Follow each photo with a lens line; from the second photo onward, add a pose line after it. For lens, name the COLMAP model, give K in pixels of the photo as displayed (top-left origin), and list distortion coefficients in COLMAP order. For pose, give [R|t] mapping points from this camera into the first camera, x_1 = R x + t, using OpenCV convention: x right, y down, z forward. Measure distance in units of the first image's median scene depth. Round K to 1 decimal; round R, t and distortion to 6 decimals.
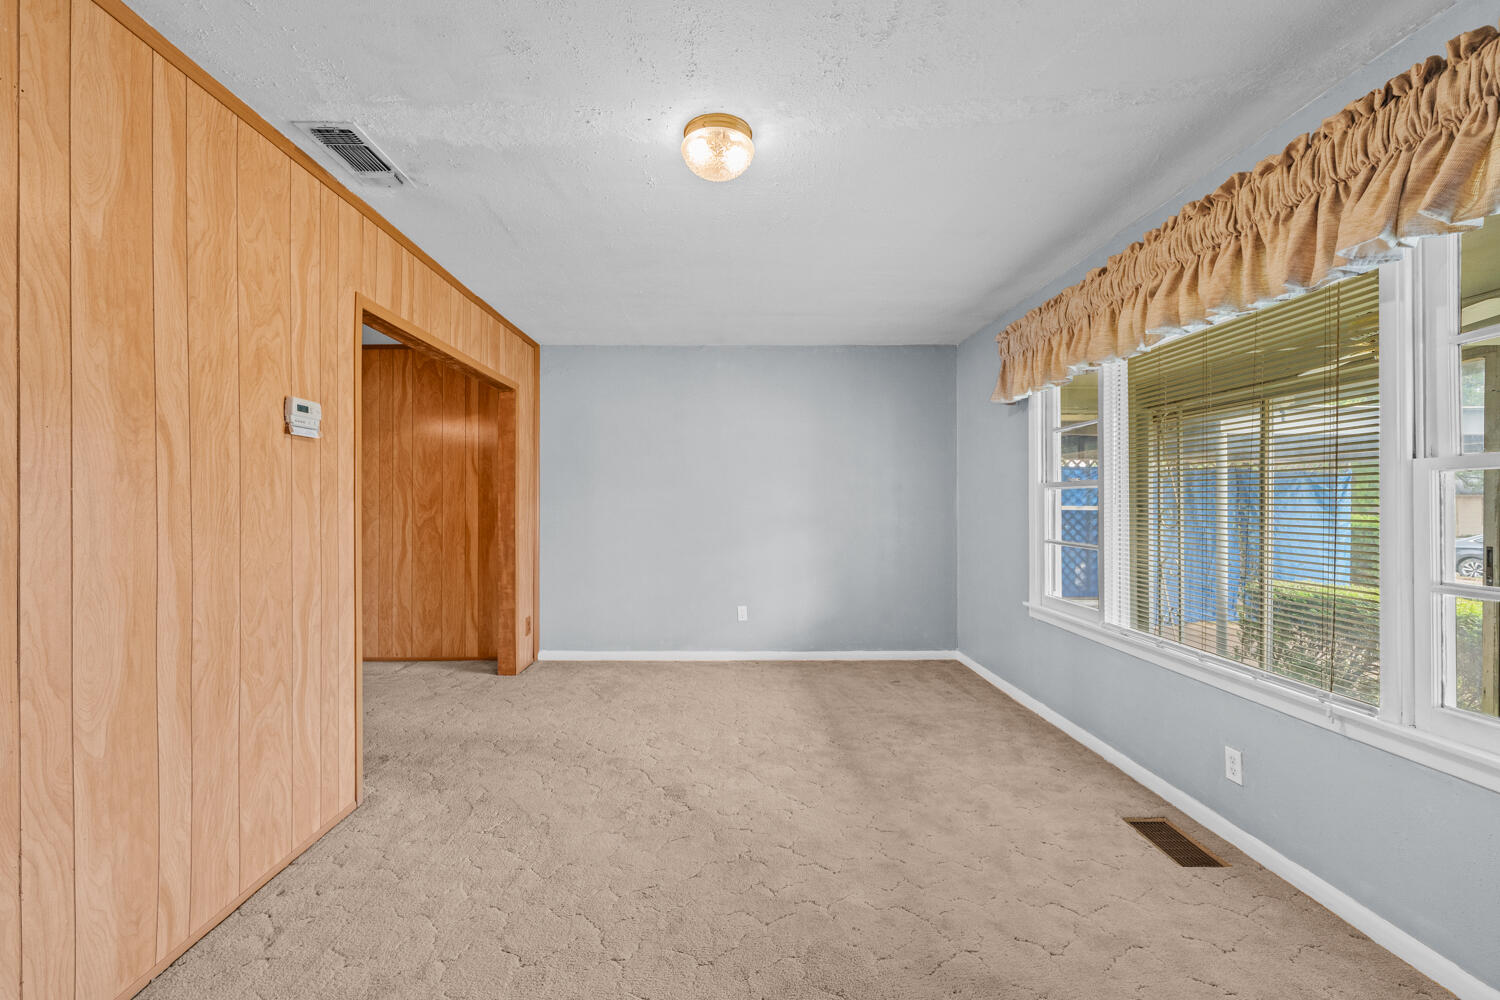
lens RADIAL K [[623.1, 0, 744.9], [0, 623.1, 500.4], [0, 0, 1]] dist [-0.003688, 0.001174]
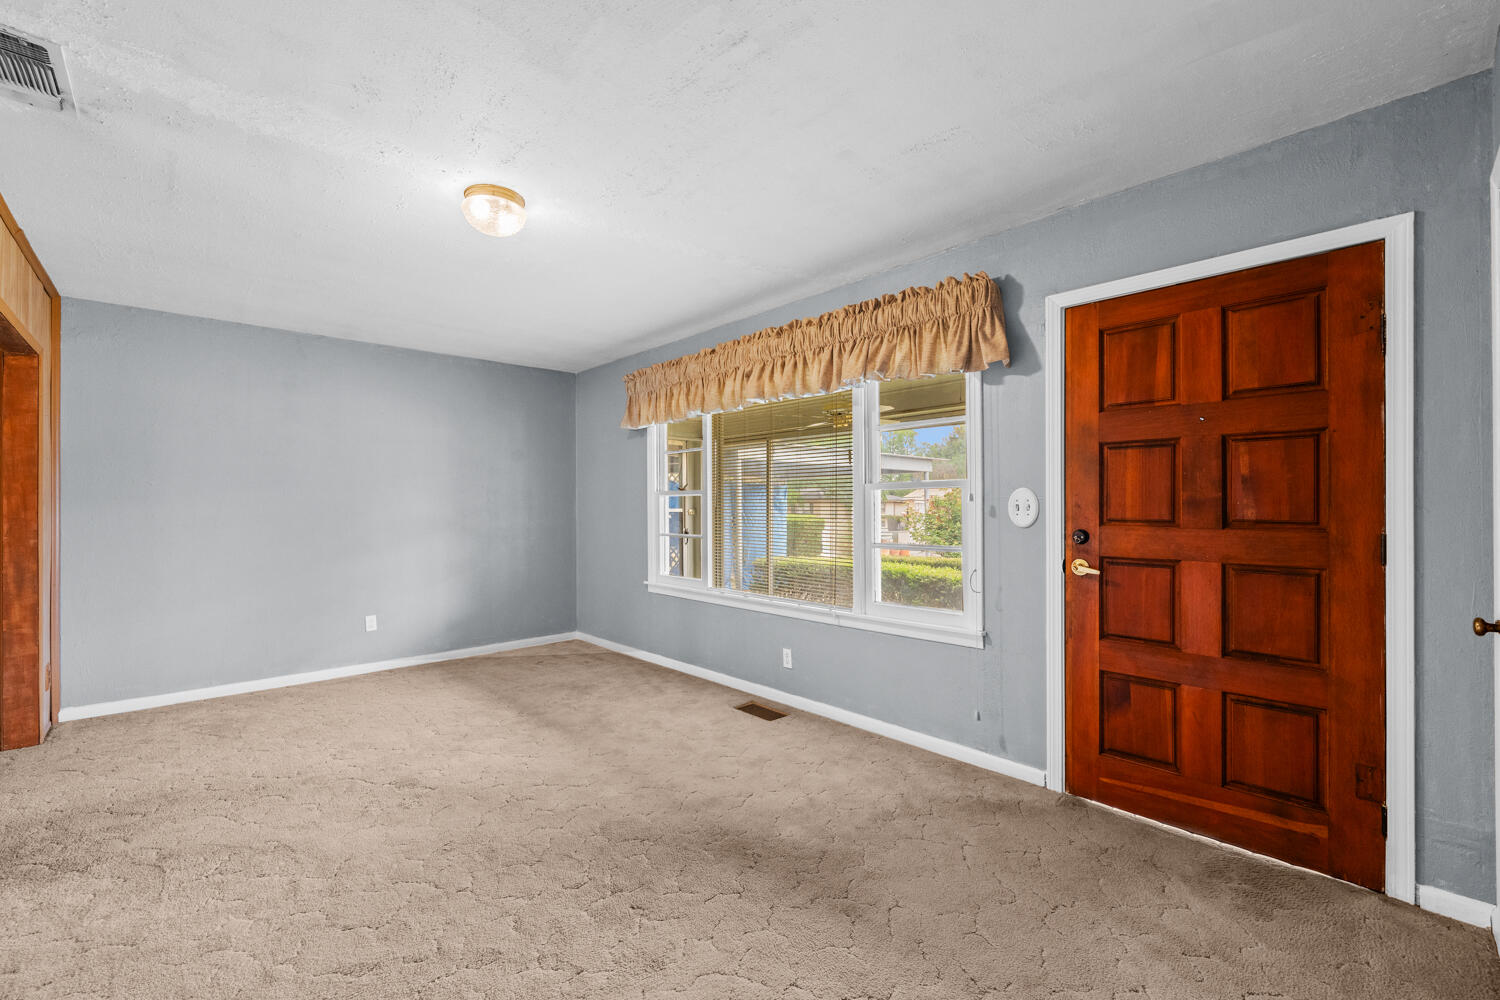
lens RADIAL K [[623.1, 0, 748.1], [0, 623.1, 502.7], [0, 0, 1]] dist [-0.003688, 0.001174]
pose [[0.734310, -0.000391, 0.678815, -0.377885], [0.002126, 0.999996, -0.001724, -0.001310], [-0.678811, 0.002709, 0.734308, -0.156253]]
